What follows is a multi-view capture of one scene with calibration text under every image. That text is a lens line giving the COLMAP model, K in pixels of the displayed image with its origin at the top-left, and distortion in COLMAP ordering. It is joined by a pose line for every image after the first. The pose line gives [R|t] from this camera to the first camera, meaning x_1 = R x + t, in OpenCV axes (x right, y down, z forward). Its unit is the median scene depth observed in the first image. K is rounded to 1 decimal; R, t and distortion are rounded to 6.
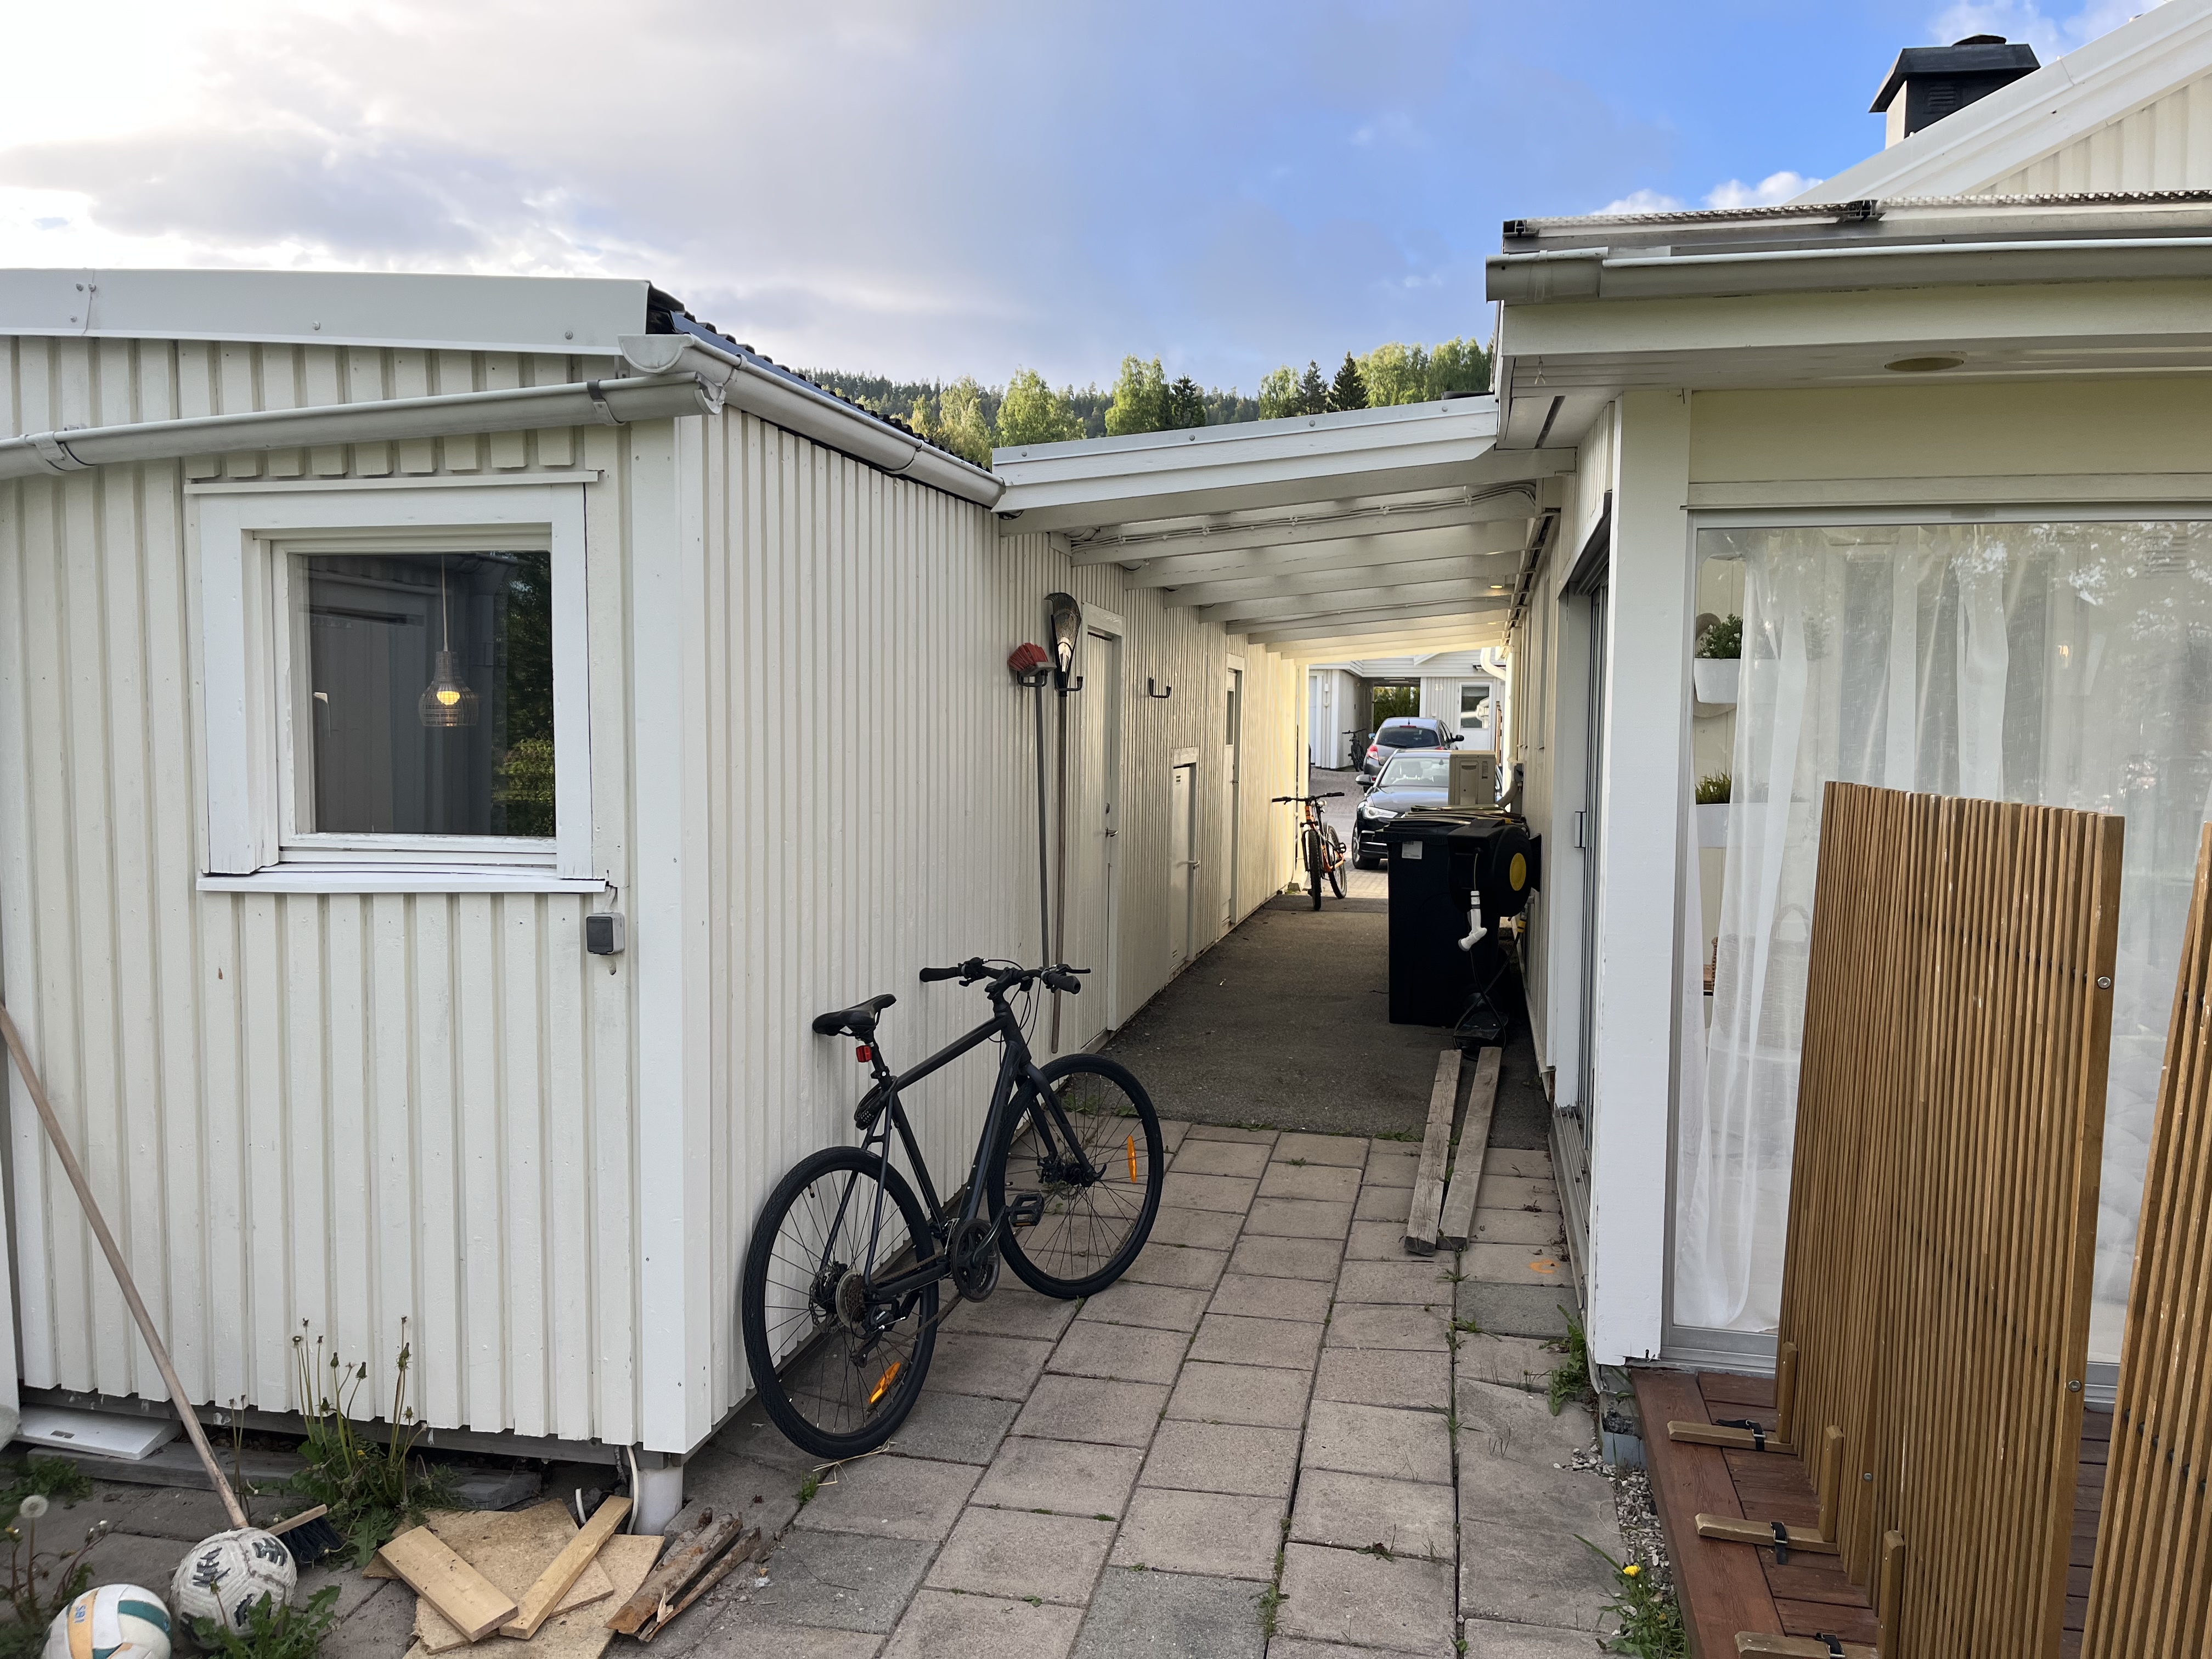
lens RADIAL K [[1661.7, 0, 1112.5], [0, 1661.7, 833.4], [0, 0, 1]] dist [0.071351, -0.101724]
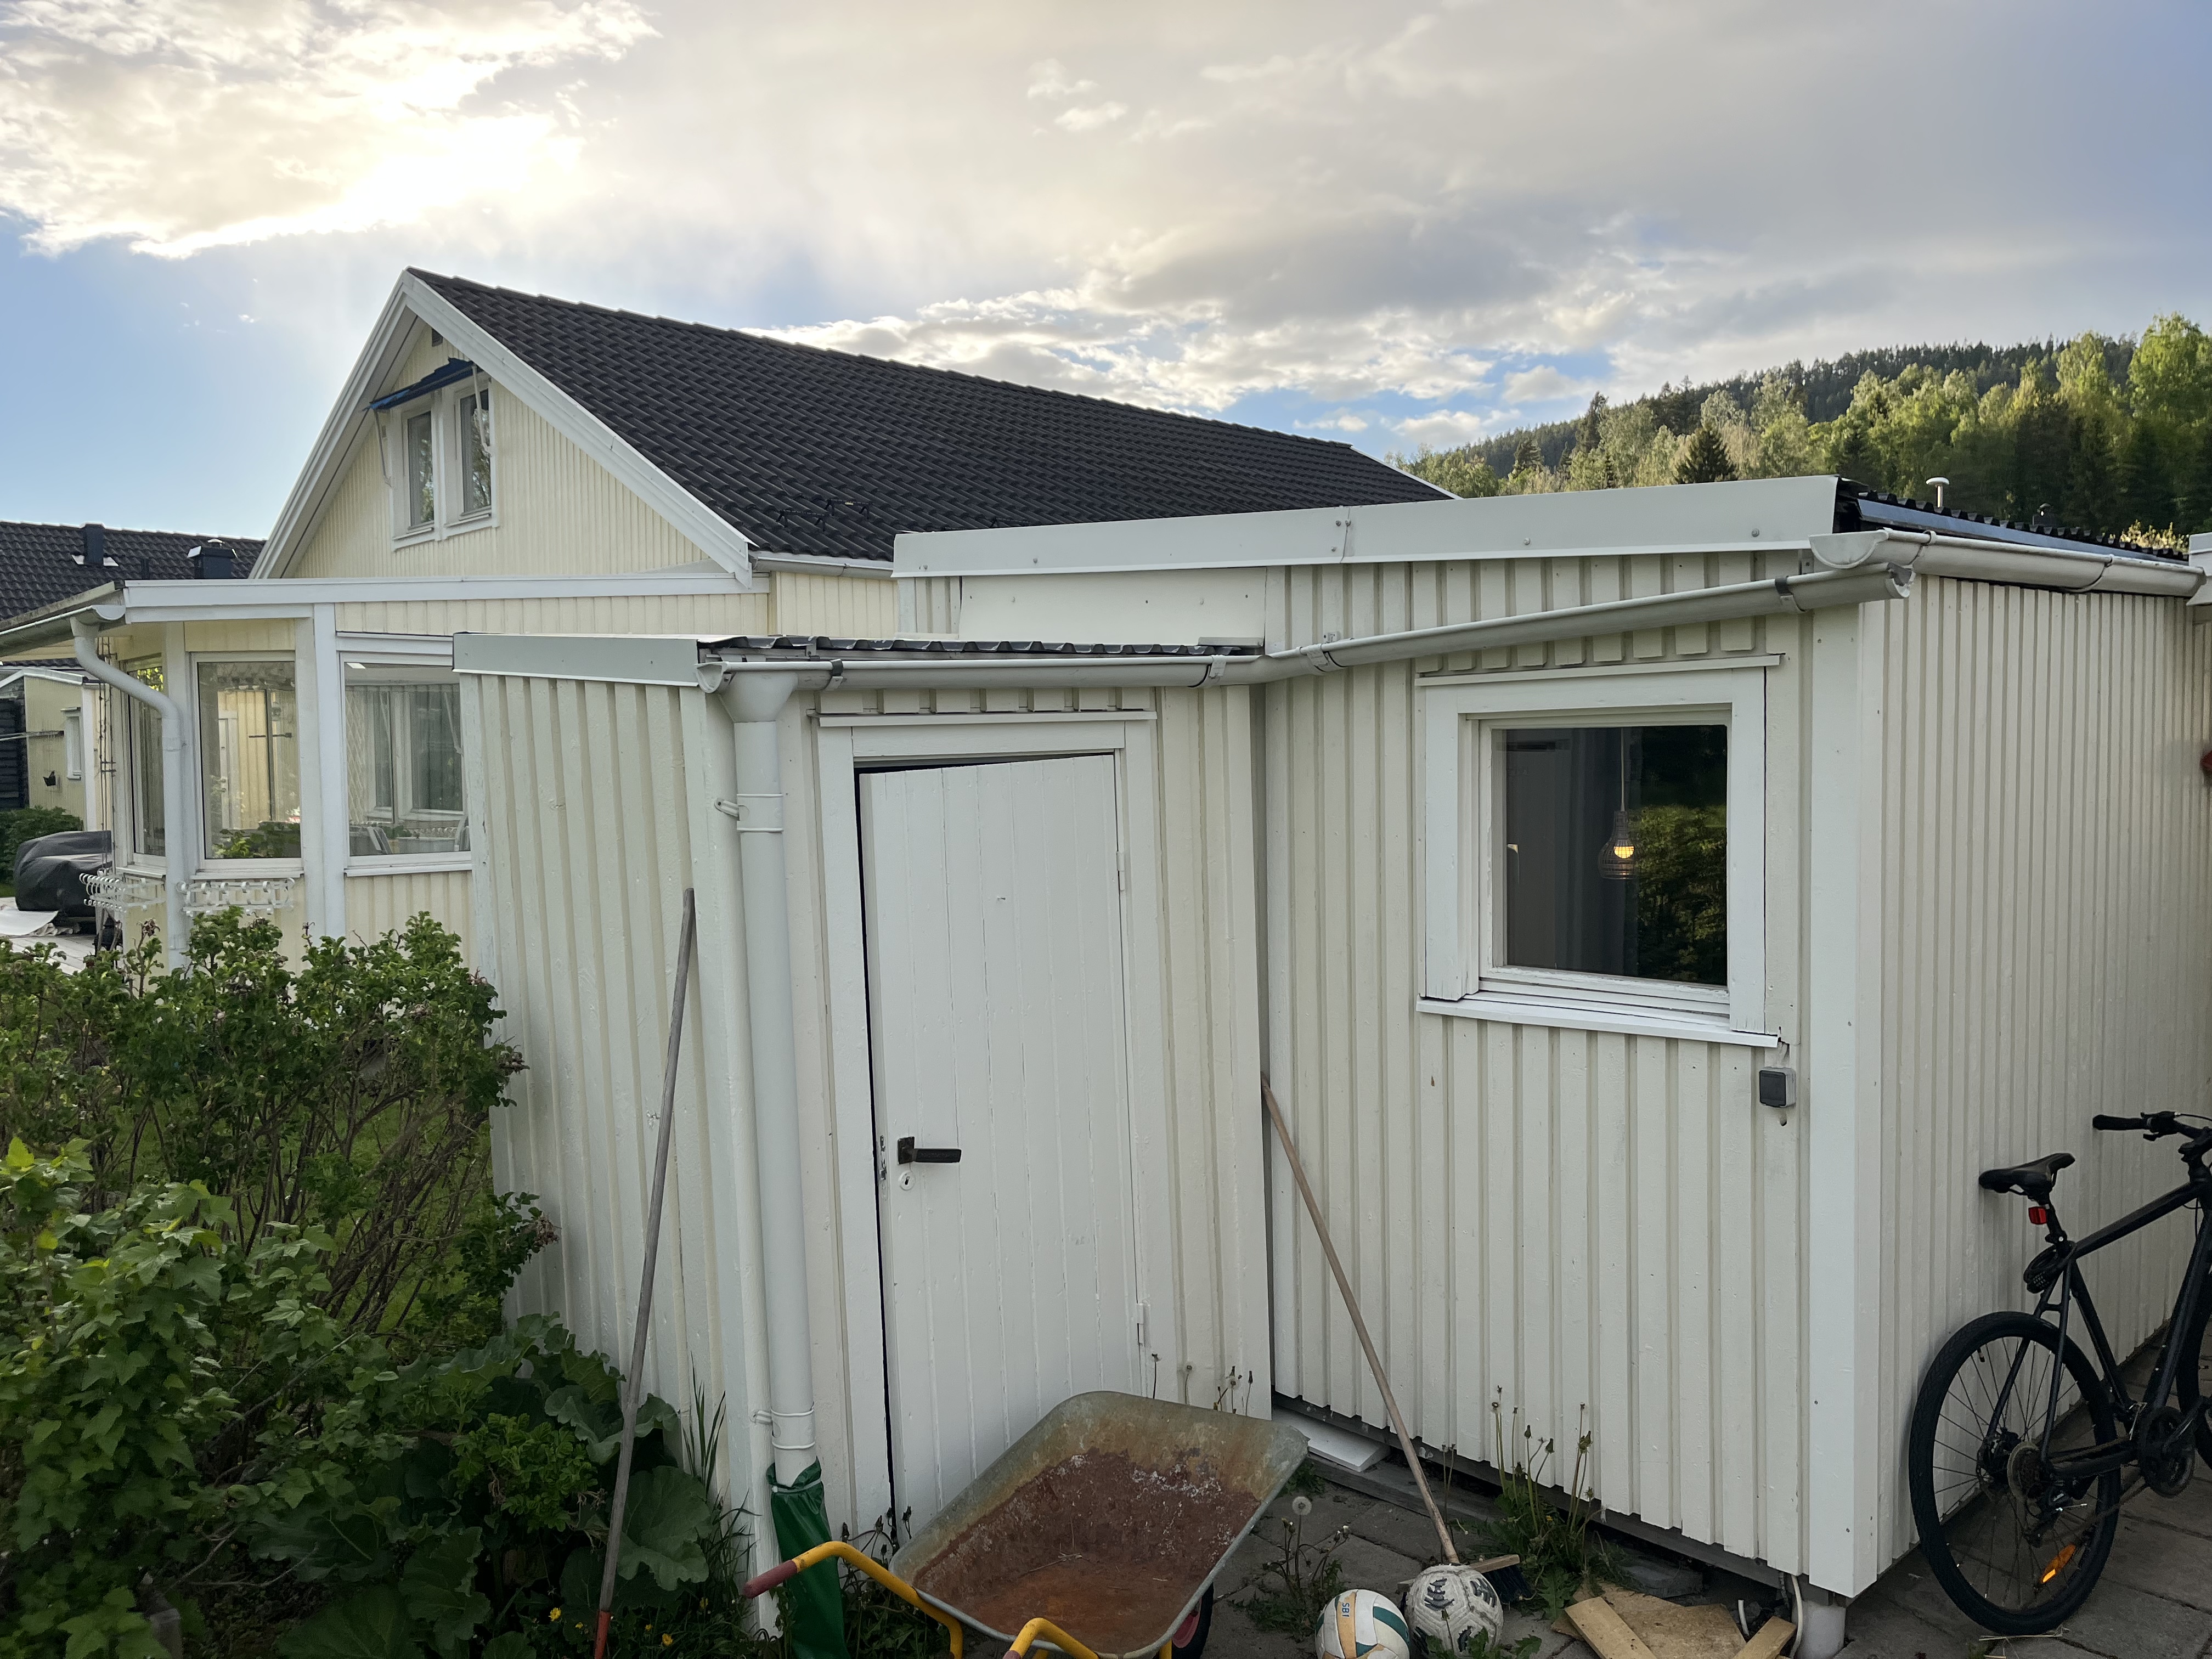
lens RADIAL K [[1661.7, 0, 1099.5], [0, 1661.7, 834.7], [0, 0, 1]] dist [0.071351, -0.101724]
pose [[0.816178, 0.010305, -0.577708, -0.036677], [-0.015780, 0.999866, -0.004459, -0.078640], [0.577585, 0.012756, 0.816231, -0.104300]]
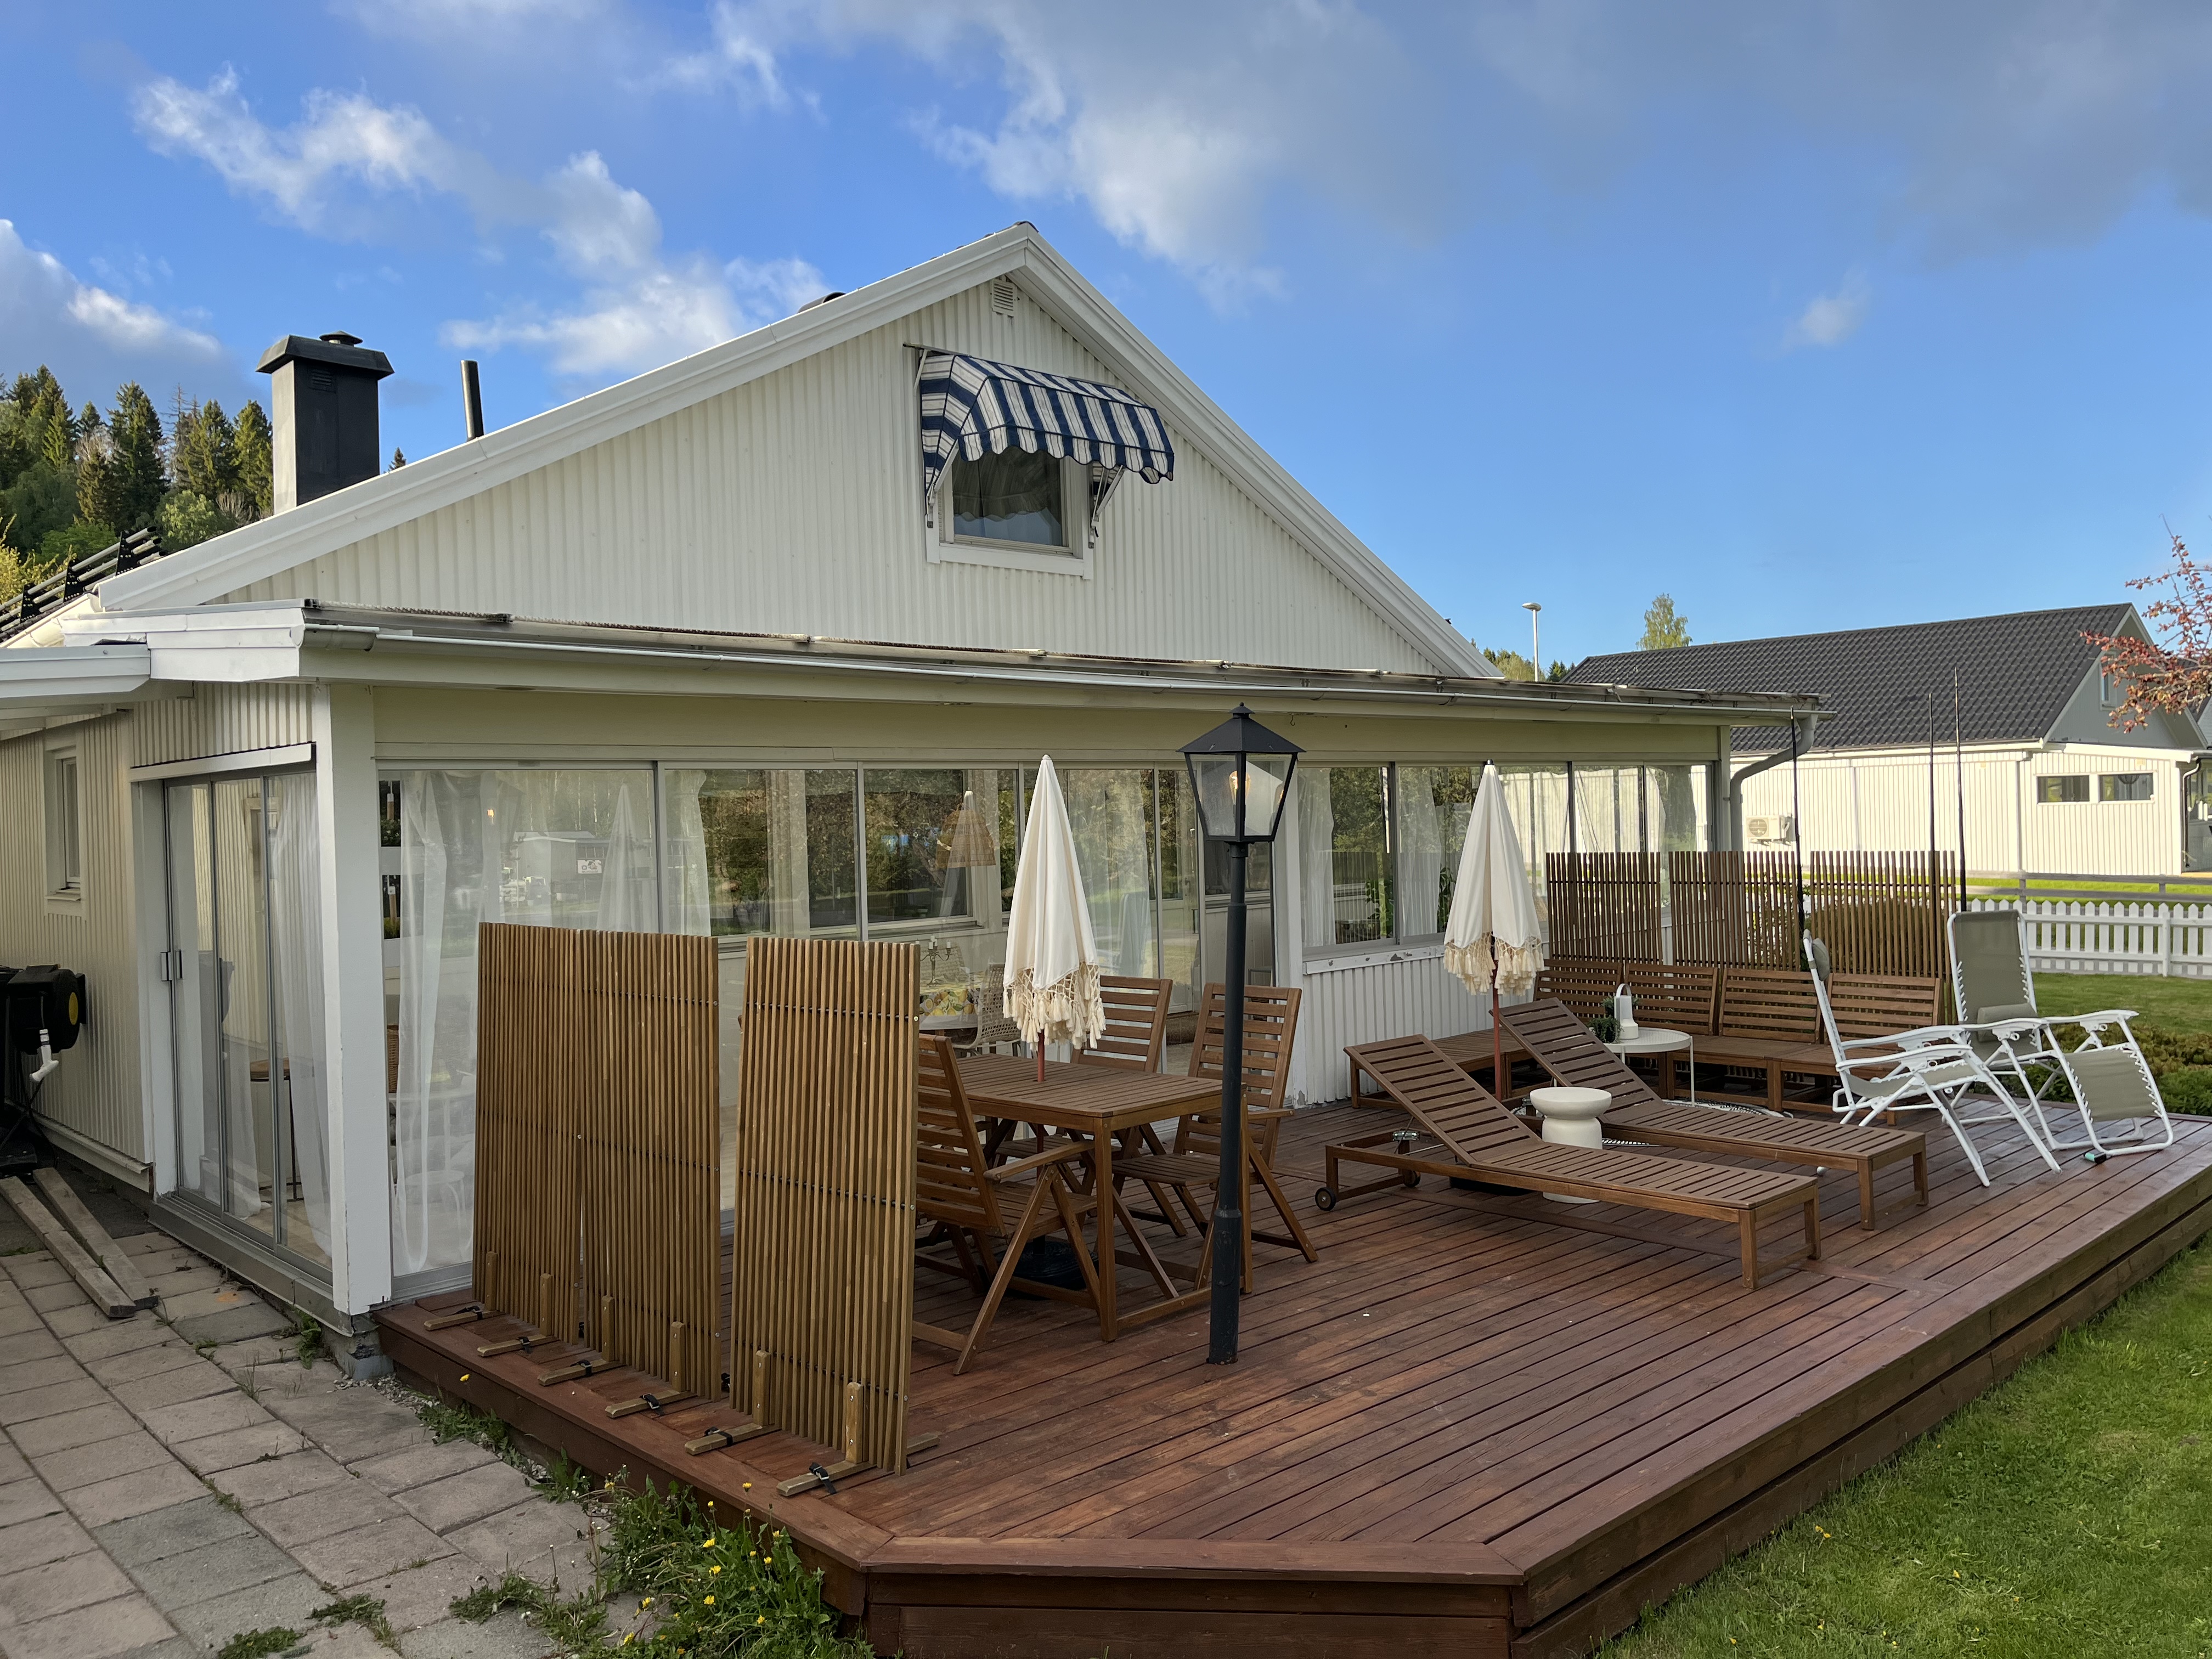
lens RADIAL K [[1661.7, 0, 1086.8], [0, 1661.7, 822.4], [0, 0, 1]] dist [0.071351, -0.101724]
pose [[0.566168, -0.035592, 0.823521, -0.594460], [0.087022, 0.996065, -0.016778, -0.046874], [-0.819684, 0.081163, 0.567037, -0.463275]]
